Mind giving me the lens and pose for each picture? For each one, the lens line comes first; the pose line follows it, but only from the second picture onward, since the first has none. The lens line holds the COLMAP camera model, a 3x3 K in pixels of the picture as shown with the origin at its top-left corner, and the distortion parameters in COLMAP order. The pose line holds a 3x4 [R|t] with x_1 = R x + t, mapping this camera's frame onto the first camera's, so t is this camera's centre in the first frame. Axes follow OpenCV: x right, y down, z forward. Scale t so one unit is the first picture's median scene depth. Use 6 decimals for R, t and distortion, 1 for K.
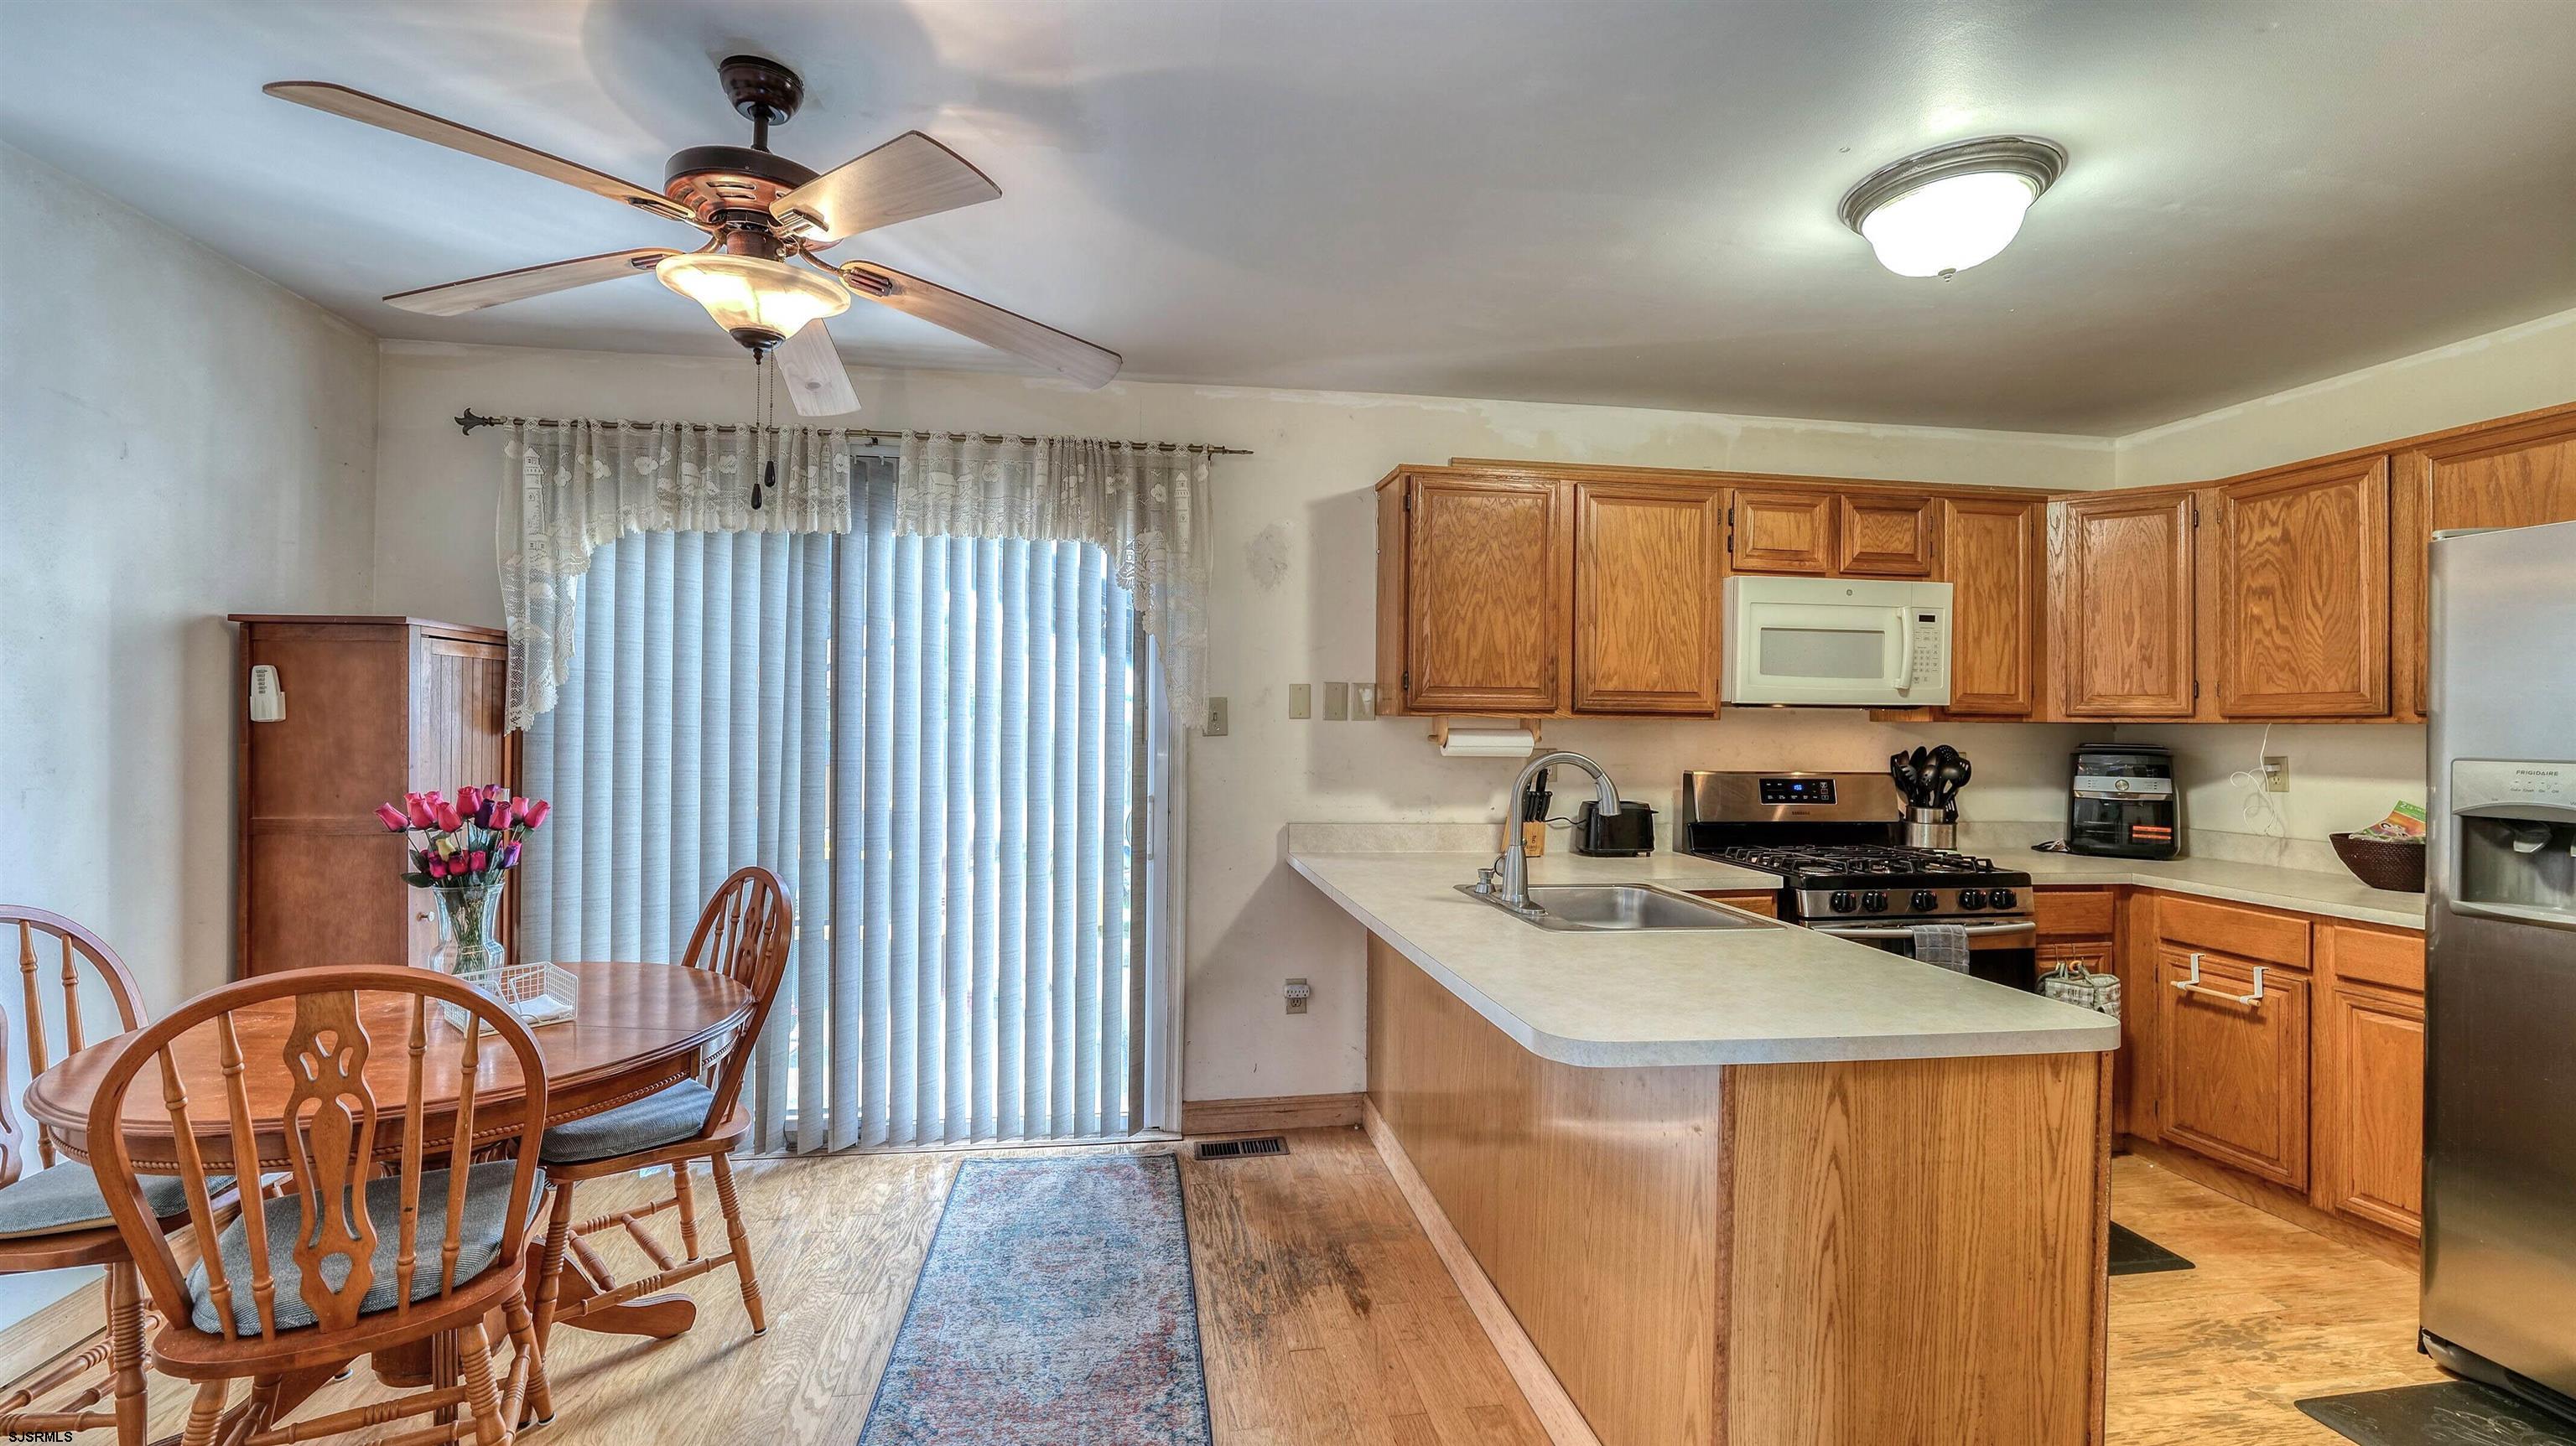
lens RADIAL K [[1045.1, 0, 1274.6], [0, 1045.1, 717.4], [0, 0, 1]] dist [-0.013357, 0.000911]
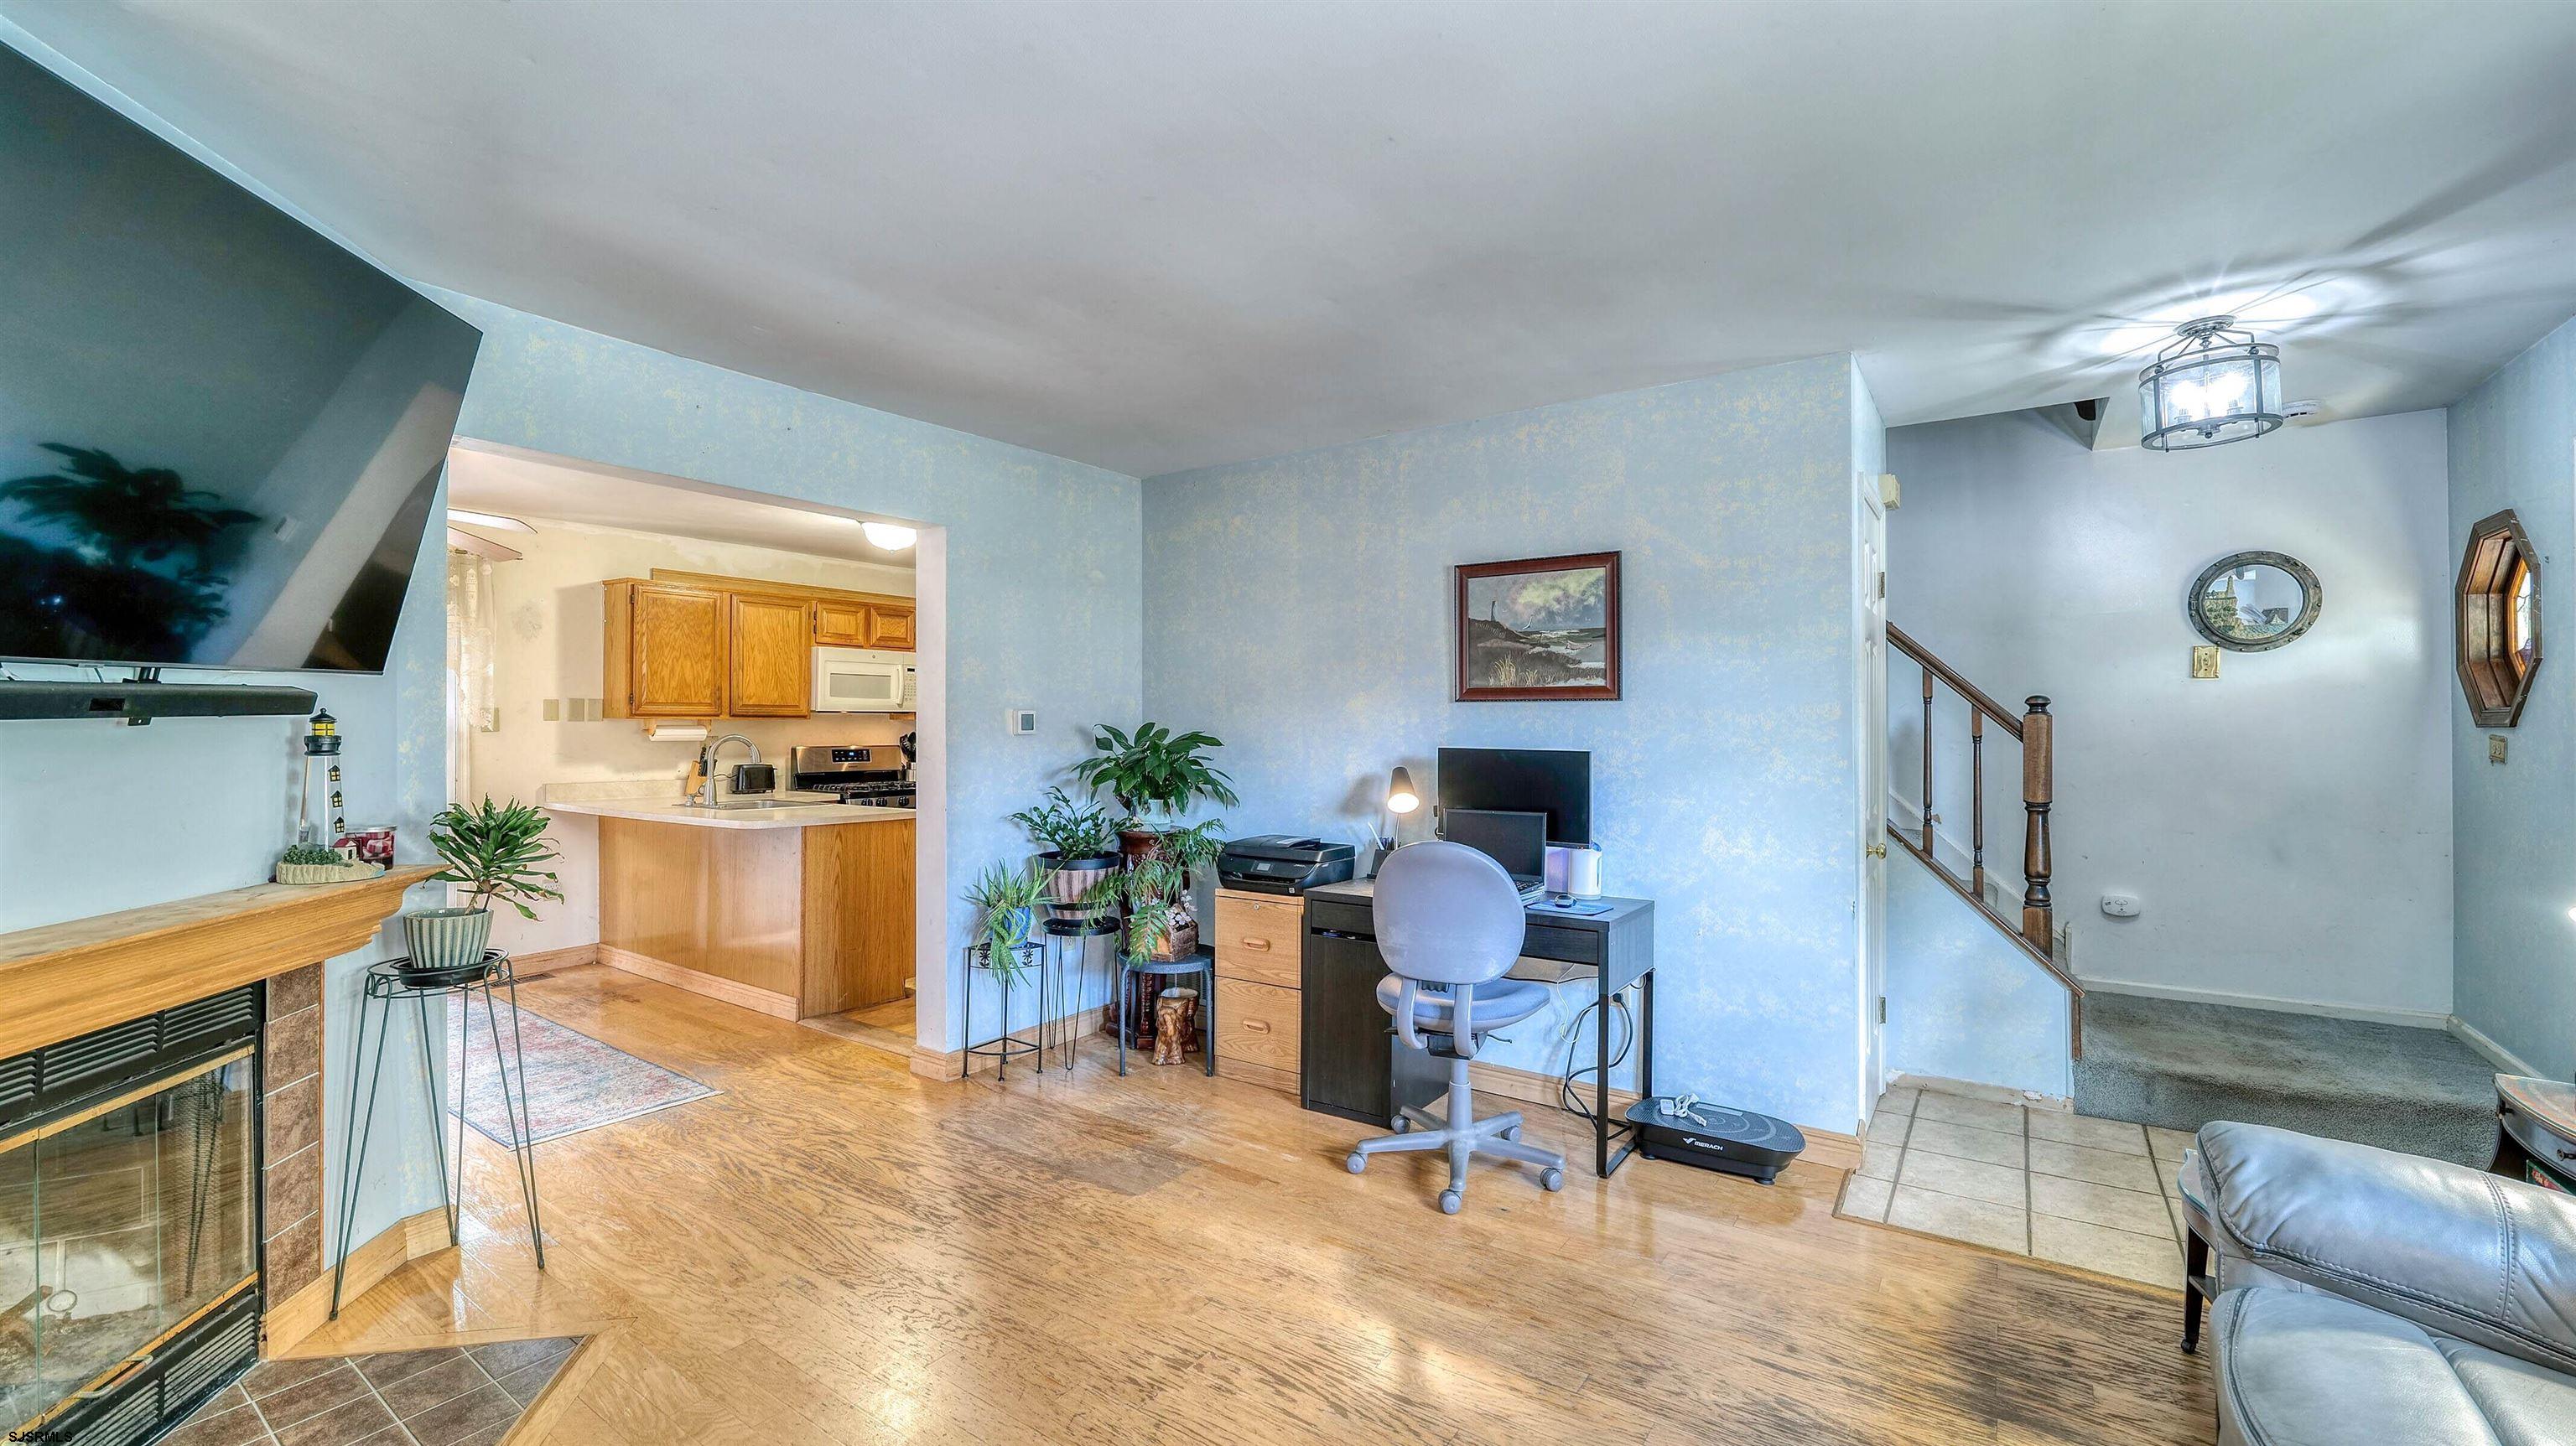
lens RADIAL K [[1045.1, 0, 1274.6], [0, 1045.1, 717.4], [0, 0, 1]] dist [-0.013357, 0.000911]
pose [[0.694328, -0.006255, 0.719632, -0.384111], [0.004231, 0.999980, 0.004610, -0.006661], [-0.719647, -0.000156, 0.694340, -1.008684]]
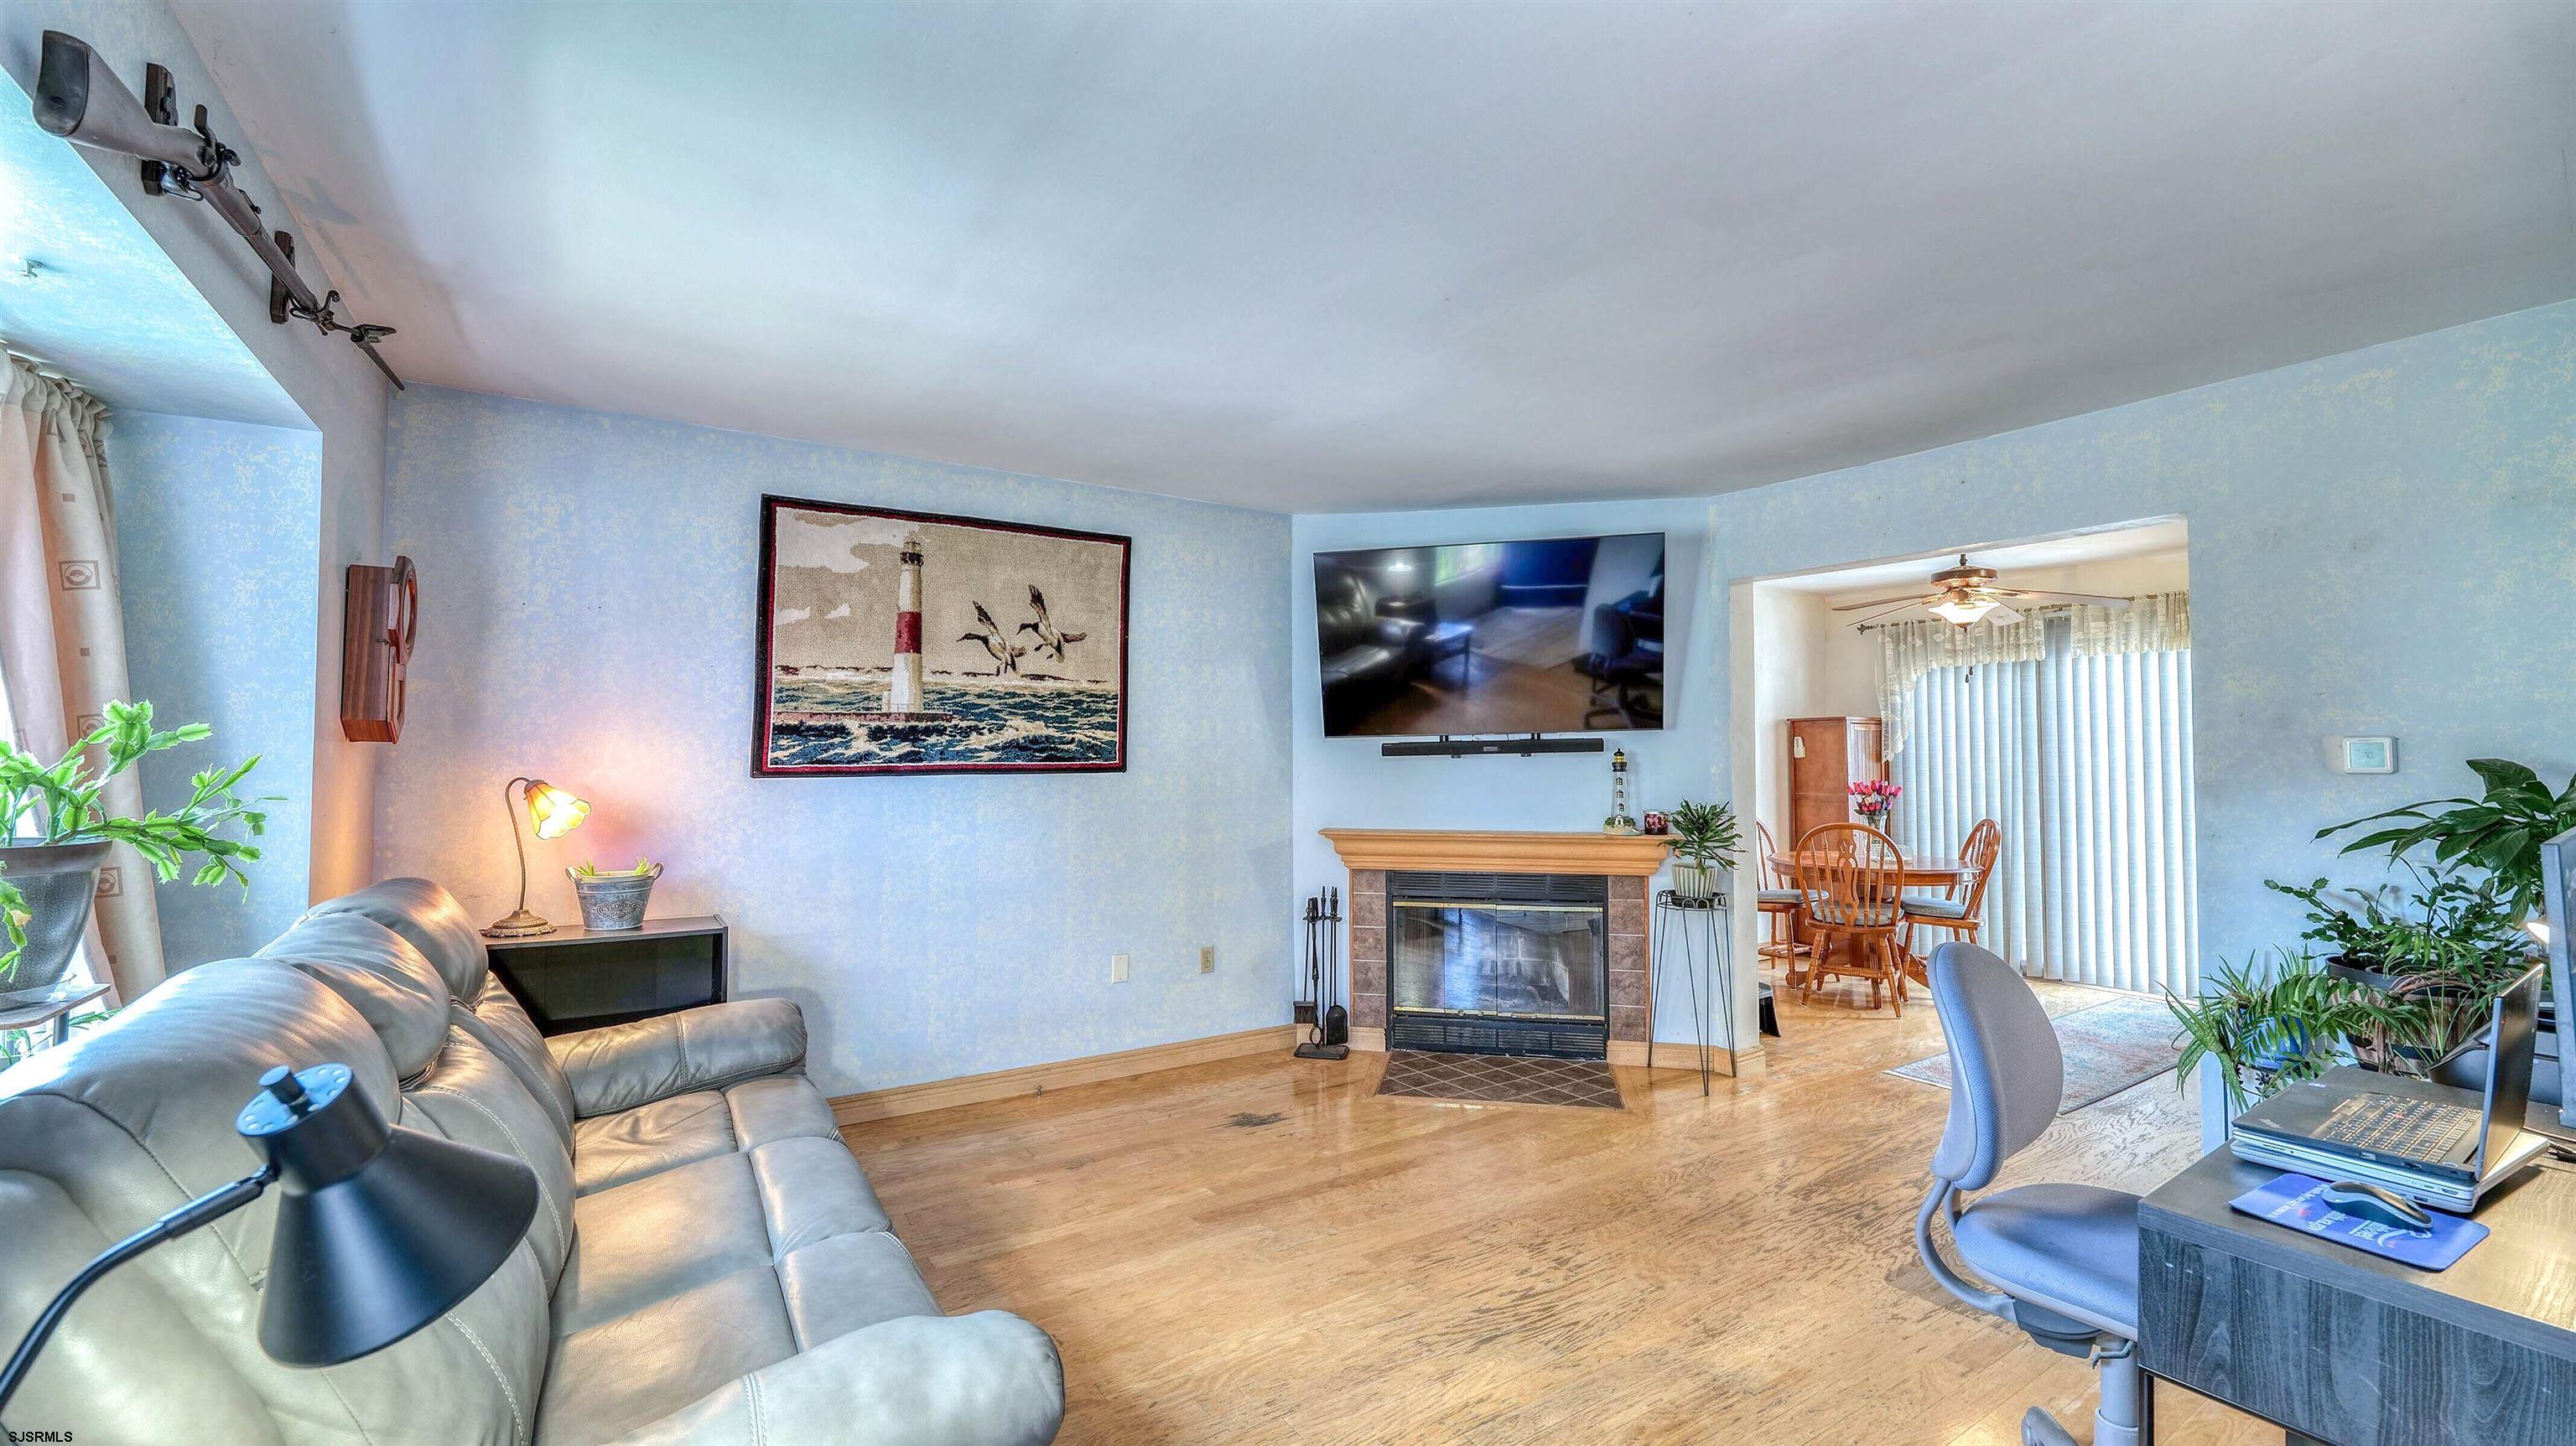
lens RADIAL K [[1045.1, 0, 1274.6], [0, 1045.1, 717.4], [0, 0, 1]] dist [-0.013357, 0.000911]
pose [[0.413766, -0.041500, -0.909437, 0.727464], [0.008538, 0.999093, -0.041707, 0.000857], [0.910343, 0.009492, 0.413745, -1.069185]]
